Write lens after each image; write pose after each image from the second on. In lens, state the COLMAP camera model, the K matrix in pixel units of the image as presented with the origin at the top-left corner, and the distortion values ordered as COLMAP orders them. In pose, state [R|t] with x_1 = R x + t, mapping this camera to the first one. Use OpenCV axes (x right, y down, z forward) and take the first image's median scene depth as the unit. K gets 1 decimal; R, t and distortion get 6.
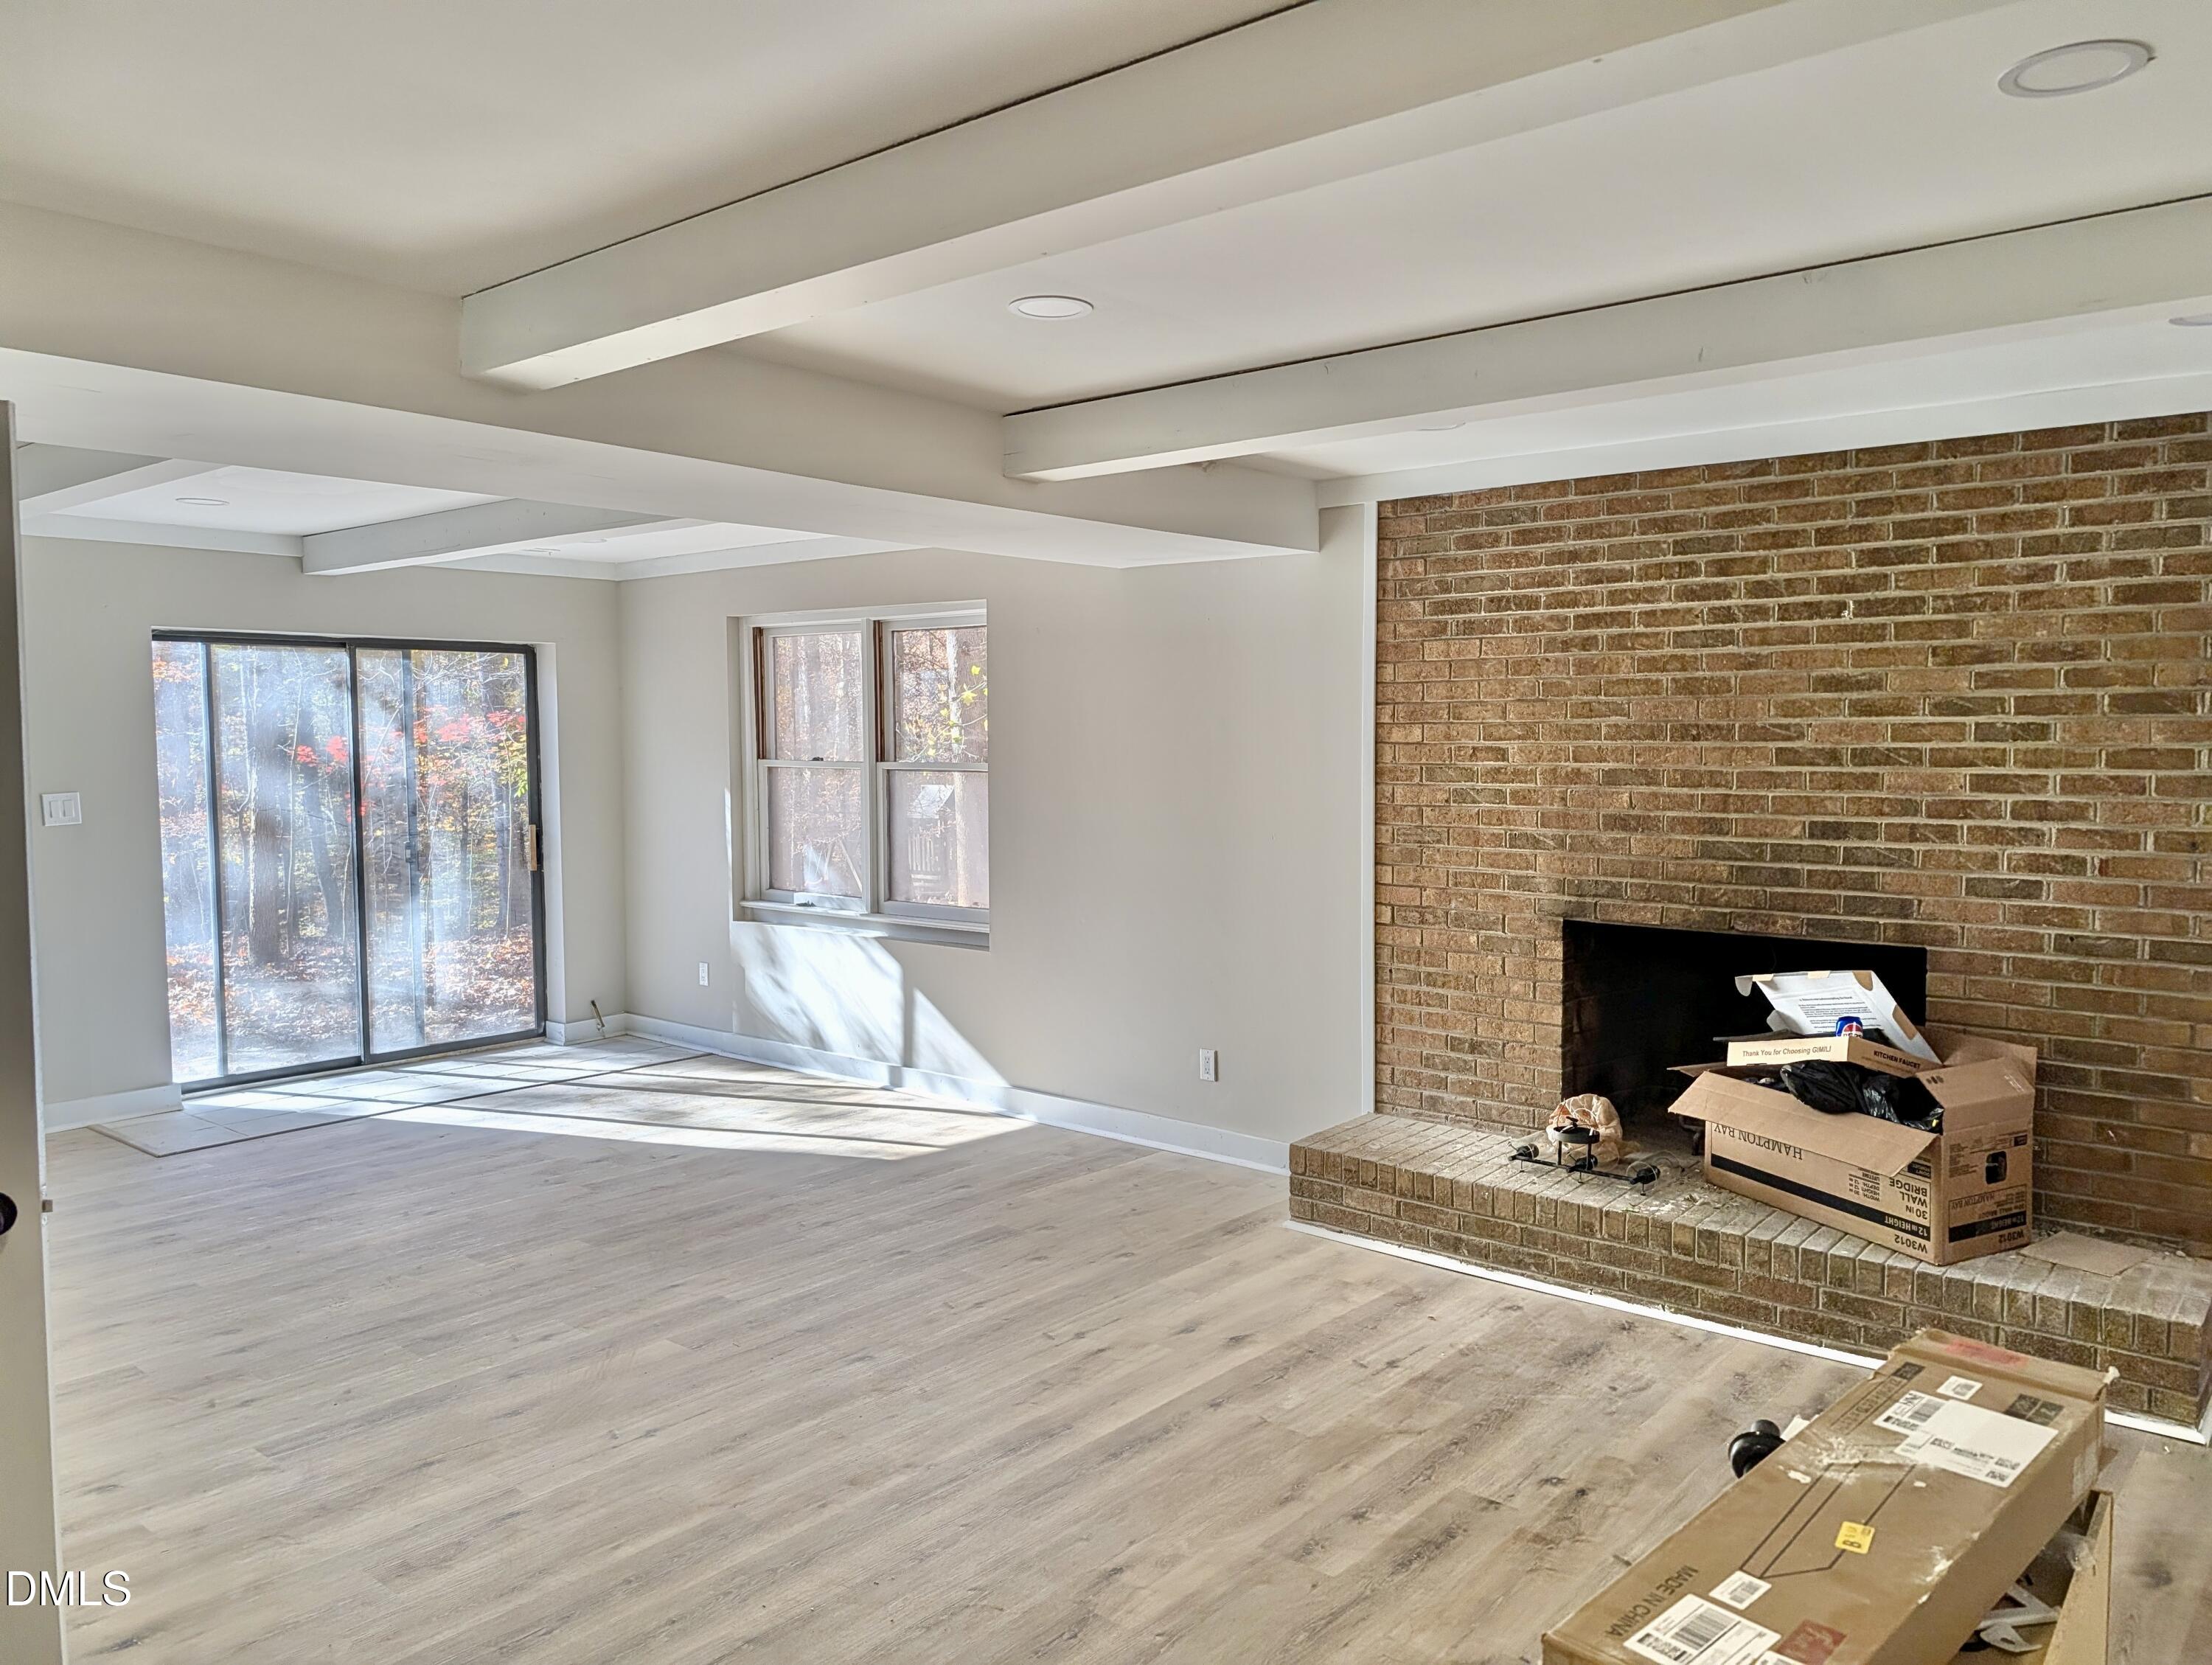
lens RADIAL K [[1588.7, 0, 1116.9], [0, 1588.7, 826.0], [0, 0, 1]] dist [0.012254, -0.011886]
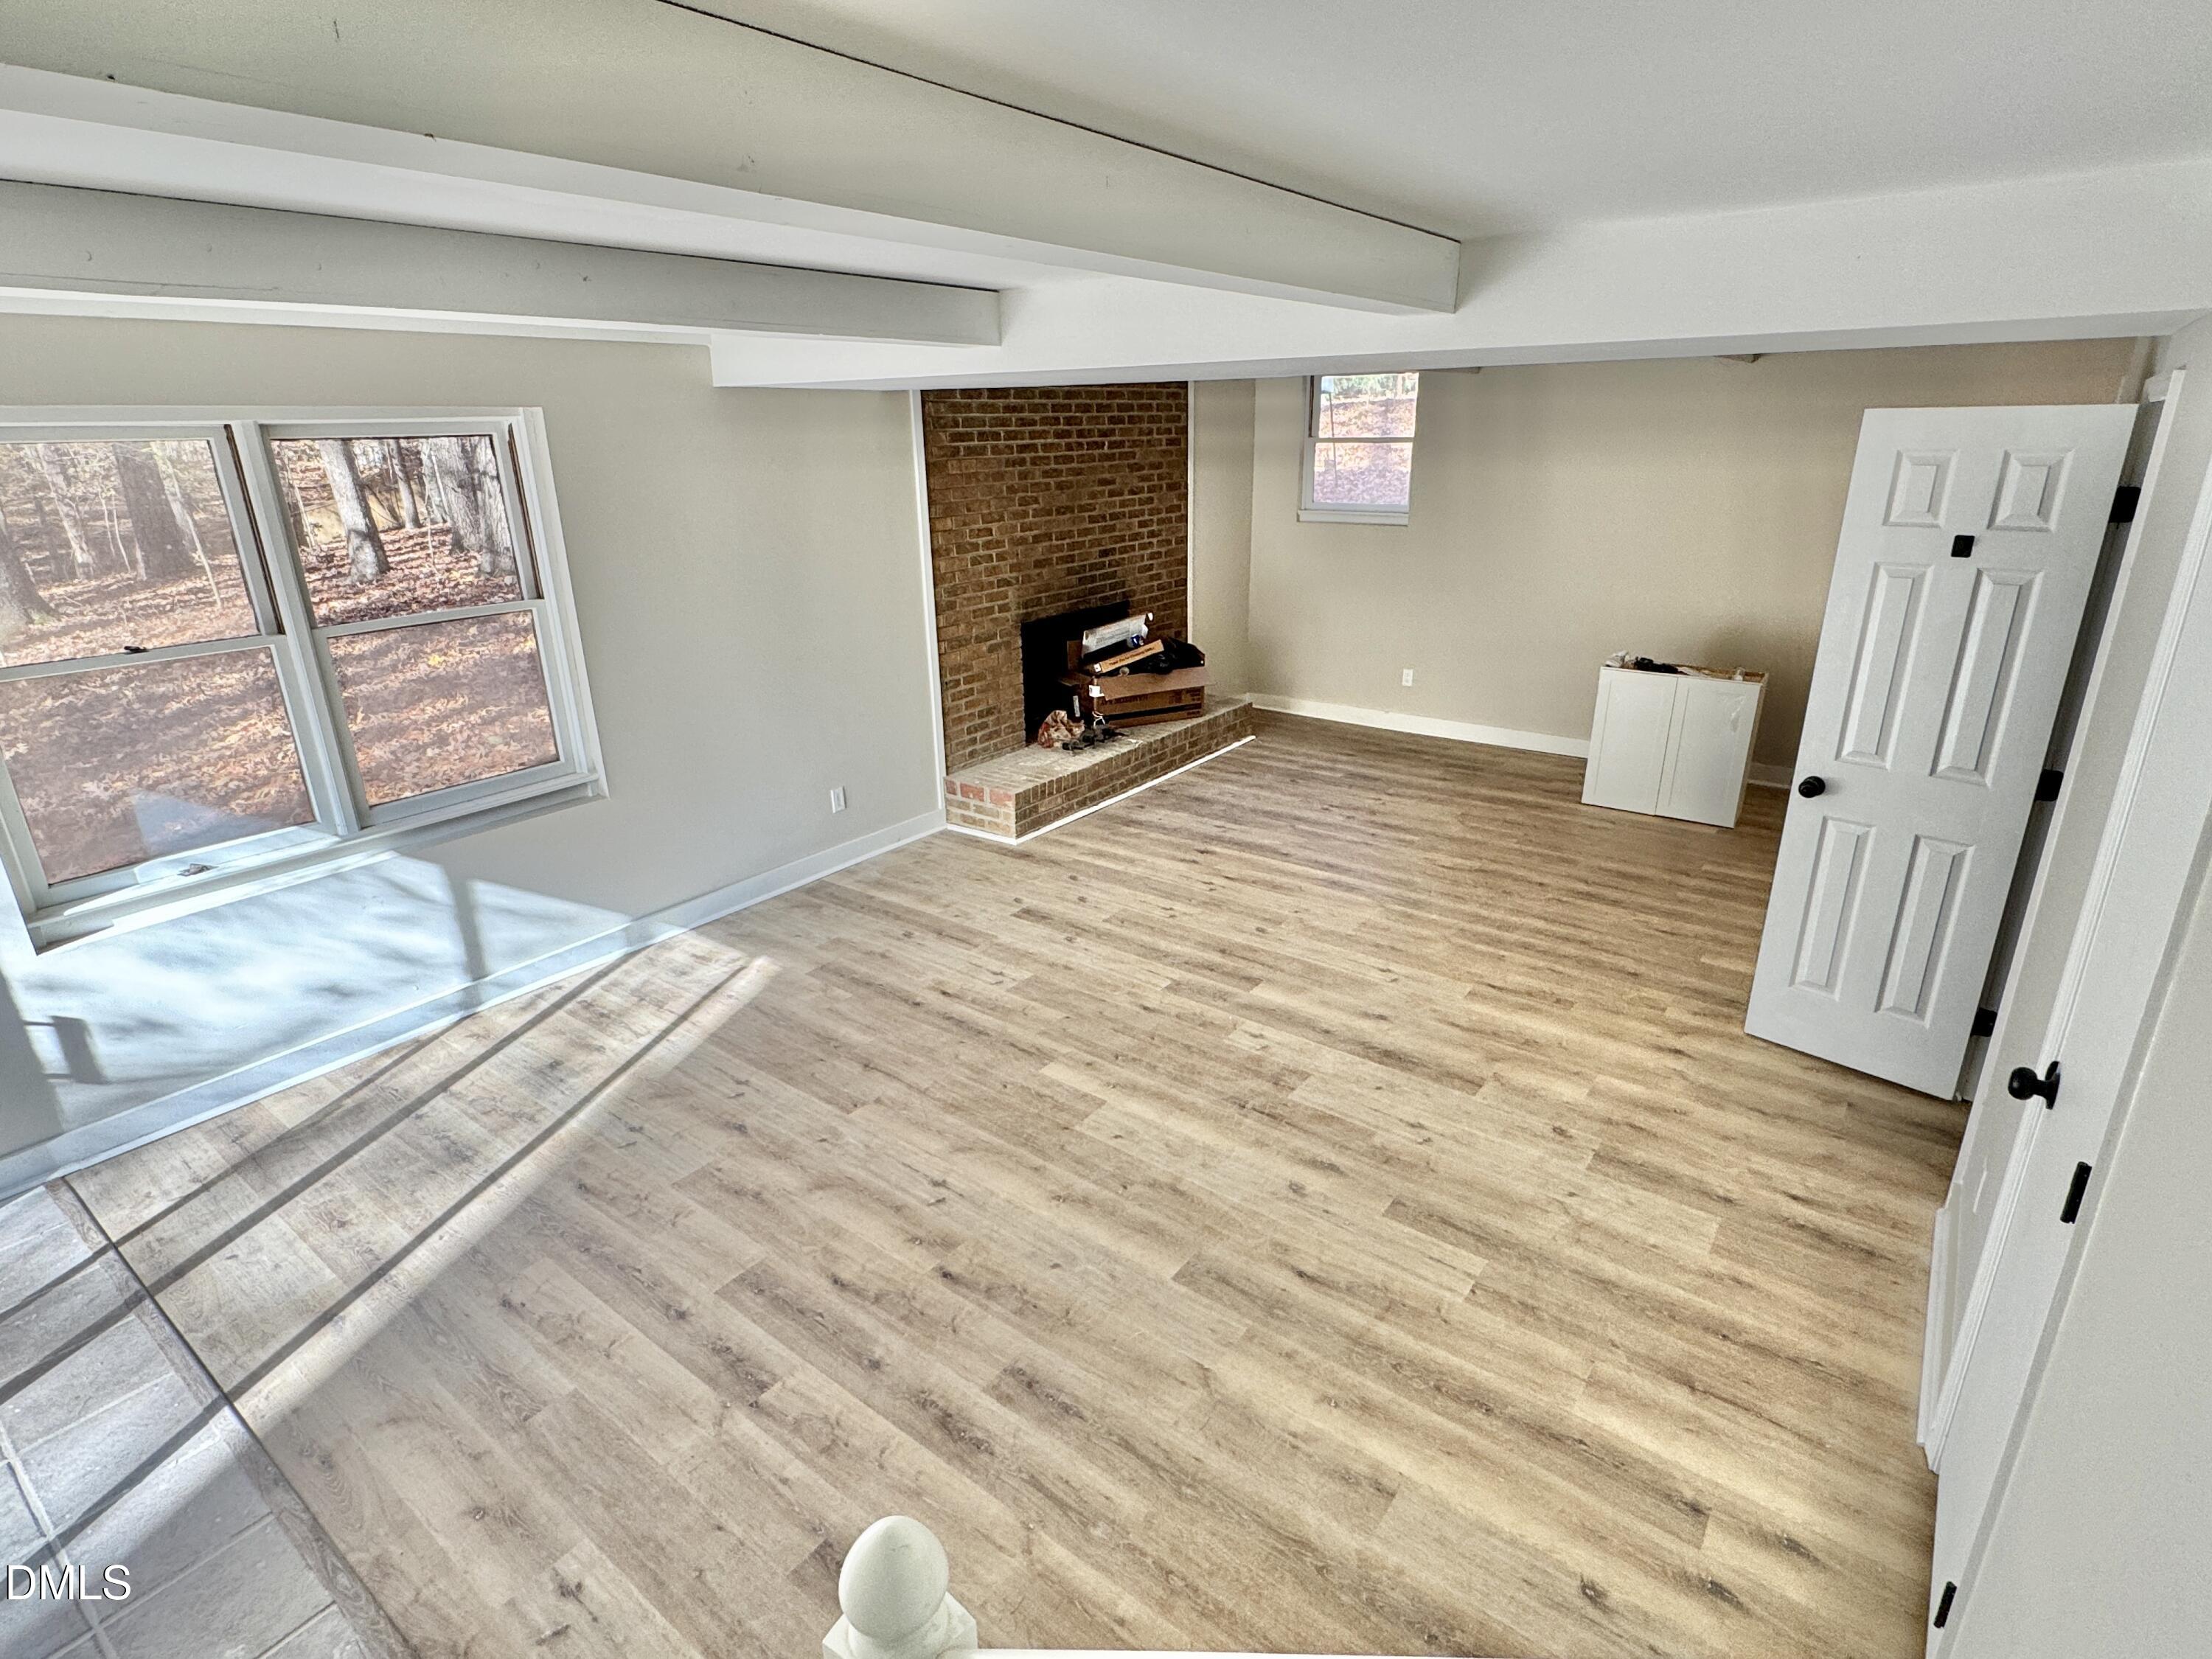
lens RADIAL K [[1134.7, 0, 1115.1], [0, 1134.7, 836.0], [0, 0, 1]] dist [0.002183, 0.000095]
pose [[-0.059575, -0.337179, 0.939554, -1.107647], [0.080240, 0.936562, 0.341194, -0.159283], [-0.994994, 0.095716, -0.028740, 1.052416]]
